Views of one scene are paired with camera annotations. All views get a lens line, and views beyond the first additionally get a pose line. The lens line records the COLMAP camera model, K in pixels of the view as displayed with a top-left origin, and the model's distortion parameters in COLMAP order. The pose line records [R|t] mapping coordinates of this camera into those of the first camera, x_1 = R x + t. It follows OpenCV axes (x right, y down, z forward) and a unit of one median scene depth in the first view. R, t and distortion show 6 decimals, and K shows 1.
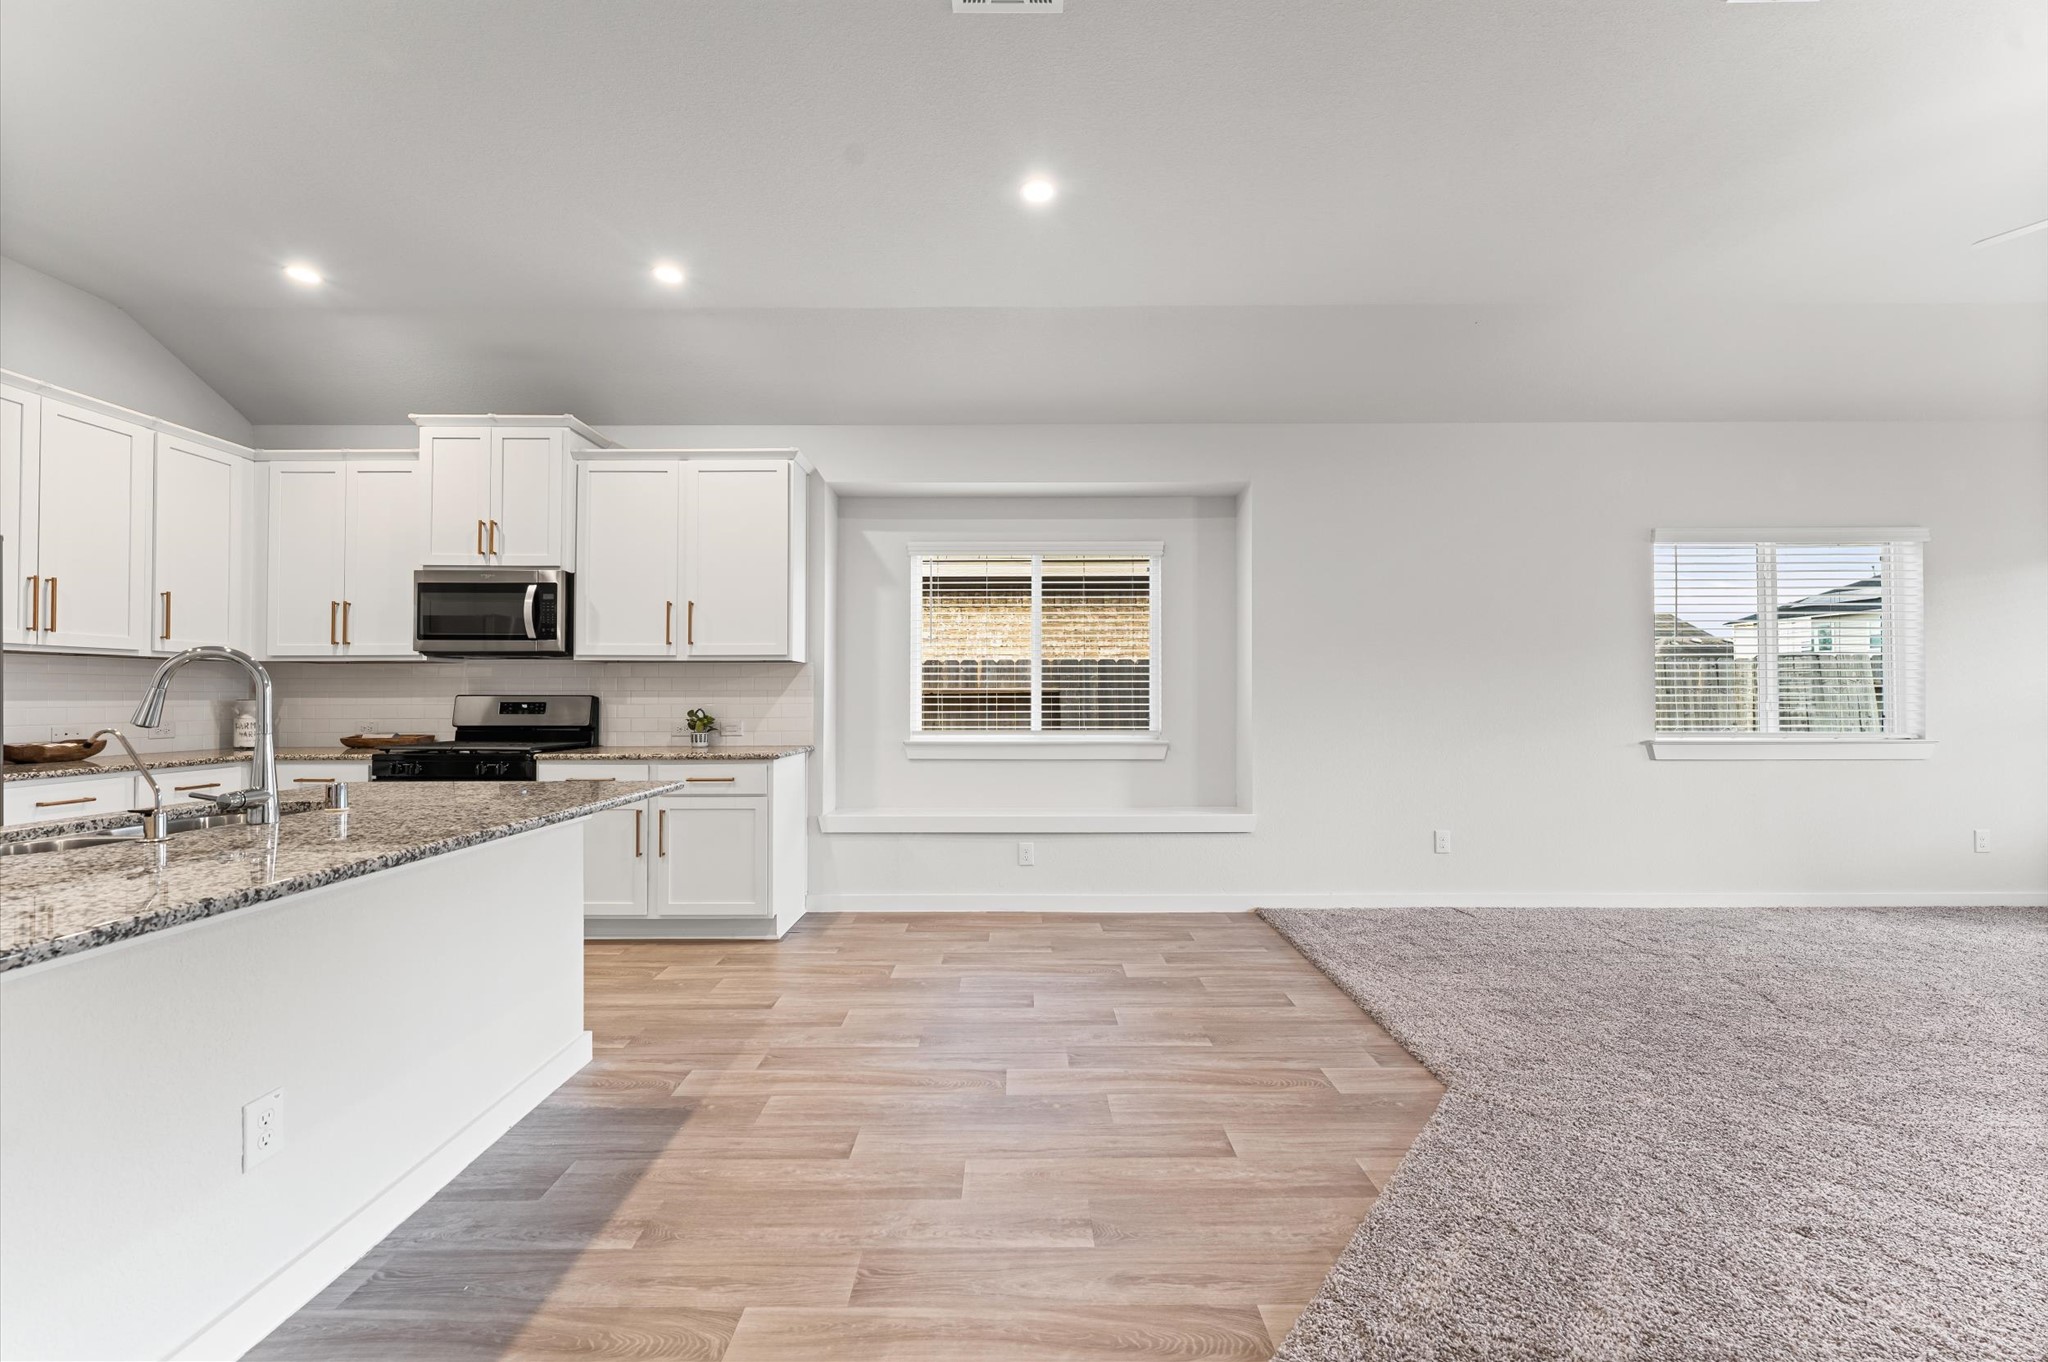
lens RADIAL K [[851.1, 0, 1026.9], [0, 851.1, 682.7], [0, 0, 1]] dist [0.012359, -0.001046]
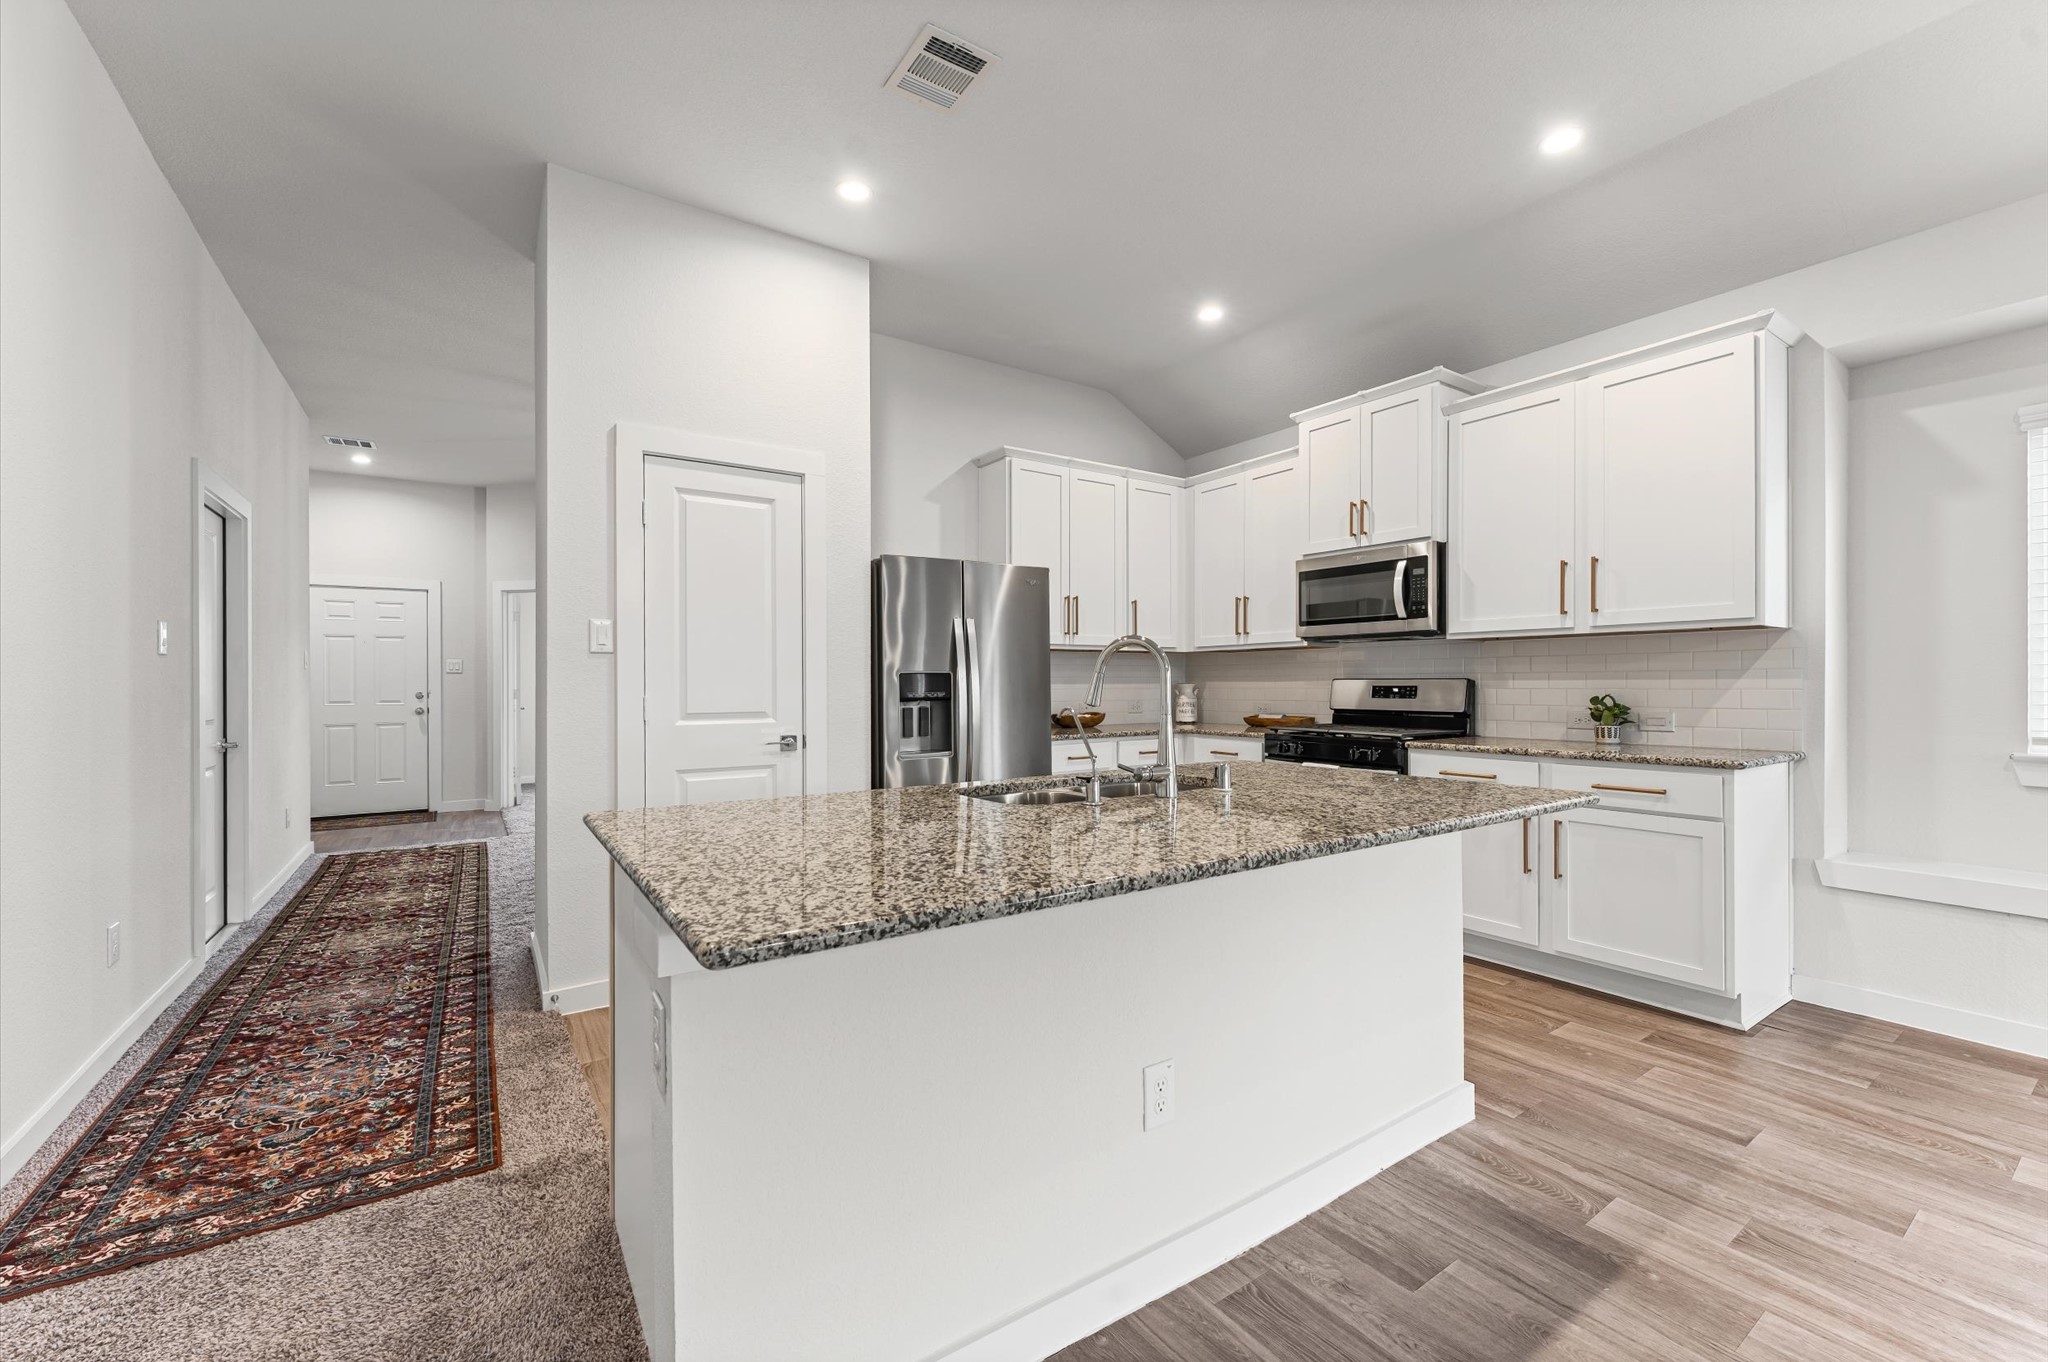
lens RADIAL K [[810.4, 0, 1007.0], [0, 810.4, 687.4], [0, 0, 1]] dist [-0.014501, -0.000104]
pose [[0.554878, 0.002898, -0.831927, -0.082718], [0.016827, 0.999750, 0.014706, 0.004115], [0.831762, -0.022158, 0.554691, 0.146636]]
